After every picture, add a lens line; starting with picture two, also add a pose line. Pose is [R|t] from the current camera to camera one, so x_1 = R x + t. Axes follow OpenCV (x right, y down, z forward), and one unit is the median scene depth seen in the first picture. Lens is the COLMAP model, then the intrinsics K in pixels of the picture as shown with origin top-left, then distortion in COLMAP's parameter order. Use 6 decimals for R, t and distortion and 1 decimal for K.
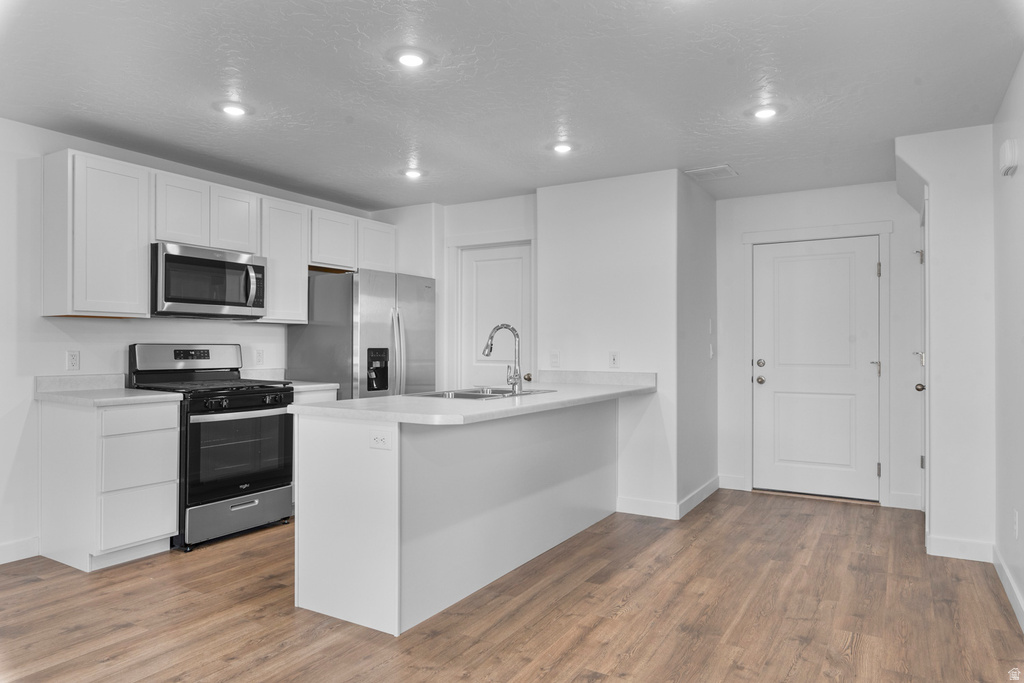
lens RADIAL K [[653.0, 0, 512.0], [0, 653.0, 341.5], [0, 0, 1]] dist [-0.032391, -0.000445]
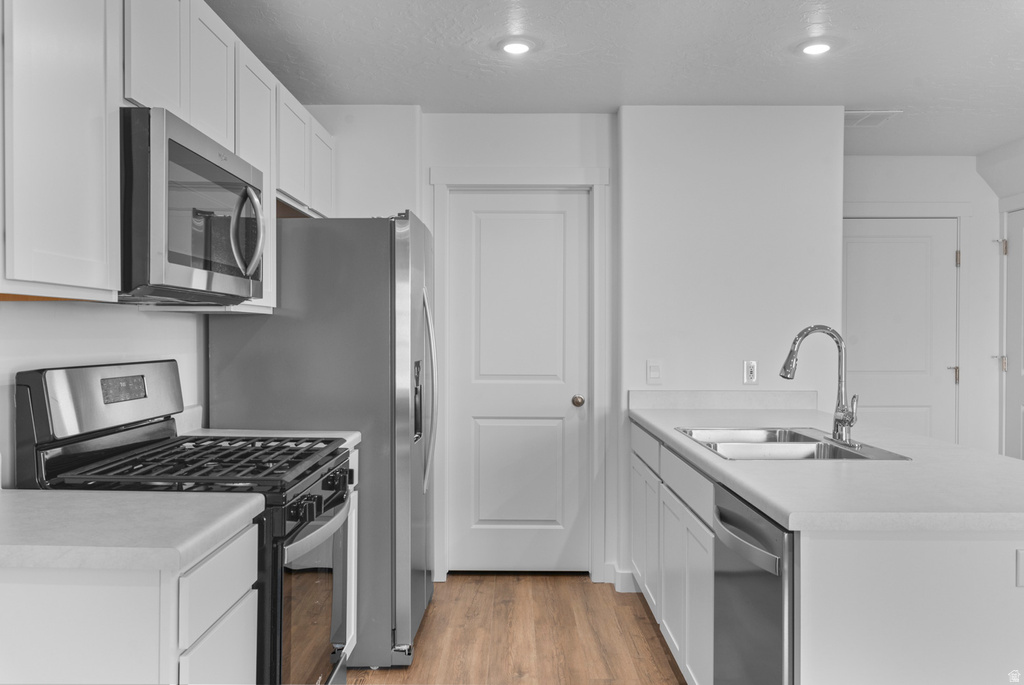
lens RADIAL K [[831.0, 0, 512.0], [0, 831.0, 342.5], [0, 0, 1]] dist [-0.012677, -0.002060]
pose [[0.857082, -0.007127, 0.515131, -0.595466], [-0.002216, 0.999844, 0.017520, -0.021244], [-0.515176, -0.016157, 0.856932, 0.447288]]
